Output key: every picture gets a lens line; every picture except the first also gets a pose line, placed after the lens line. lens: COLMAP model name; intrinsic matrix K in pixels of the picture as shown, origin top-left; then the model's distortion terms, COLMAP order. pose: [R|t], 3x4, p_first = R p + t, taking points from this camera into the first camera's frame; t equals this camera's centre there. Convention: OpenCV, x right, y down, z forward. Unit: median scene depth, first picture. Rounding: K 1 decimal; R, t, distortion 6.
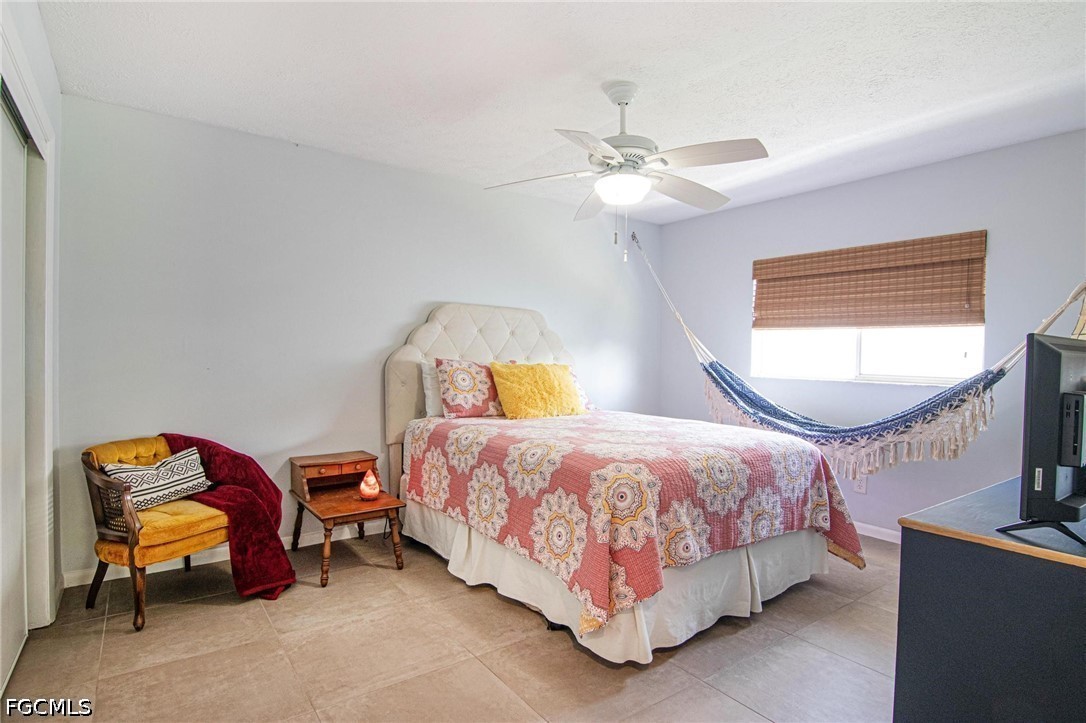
lens RADIAL K [[550.1, 0, 533.4], [0, 550.1, 362.0], [0, 0, 1]] dist [-0.009944, -0.009159]
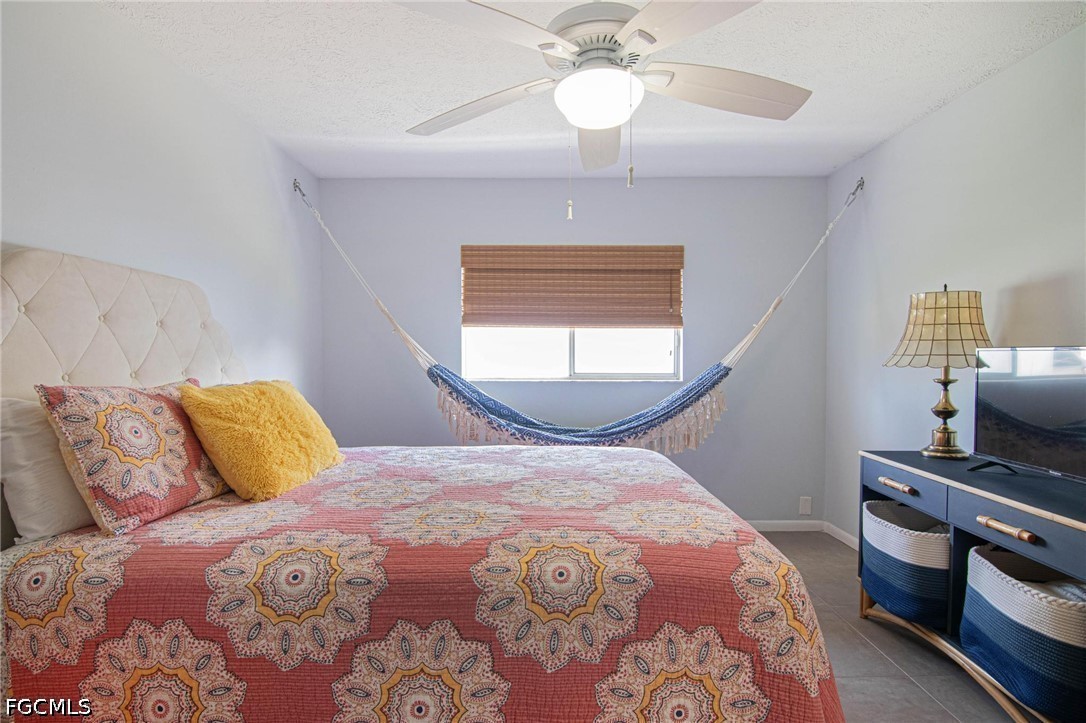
lens RADIAL K [[550.1, 0, 542.8], [0, 550.1, 365.1], [0, 0, 1]] dist [-0.009944, -0.009159]
pose [[0.591819, -0.036233, 0.805256, -0.332738], [0.022110, 0.999343, 0.028716, -0.030068], [-0.805768, 0.000810, 0.592231, 0.590063]]
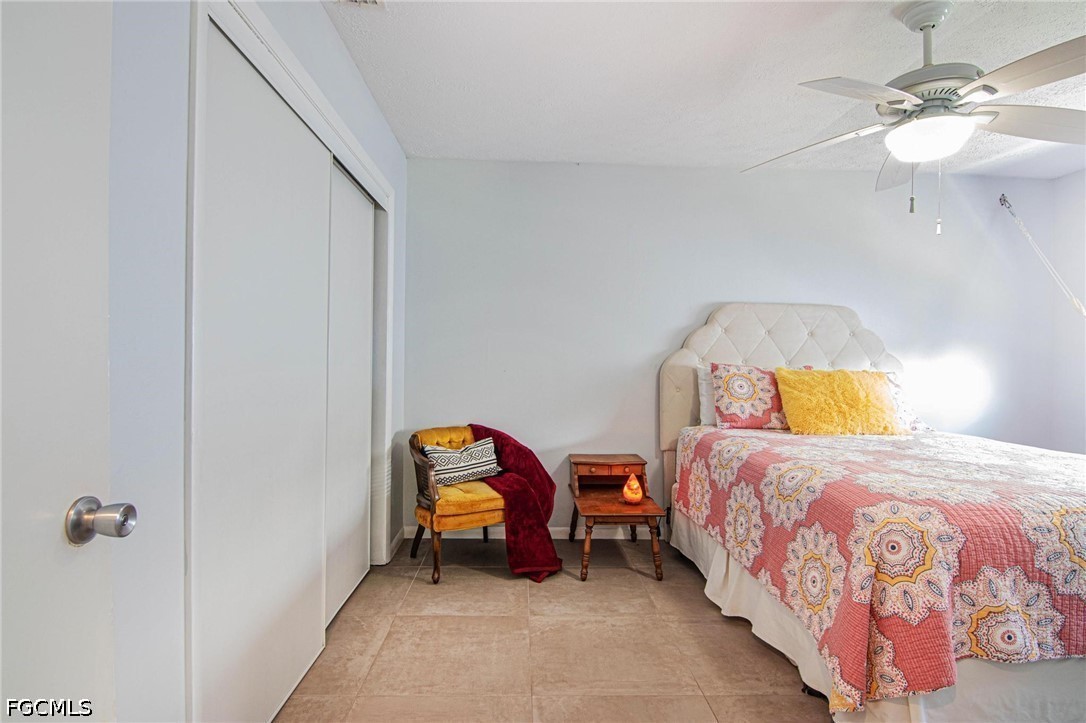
lens RADIAL K [[550.1, 0, 535.9], [0, 550.1, 363.3], [0, 0, 1]] dist [-0.009944, -0.009159]
pose [[0.830474, 0.005101, -0.557035, 0.114905], [-0.009007, 0.999950, -0.004272, 0.000867], [0.556985, 0.008566, 0.830478, 0.072041]]
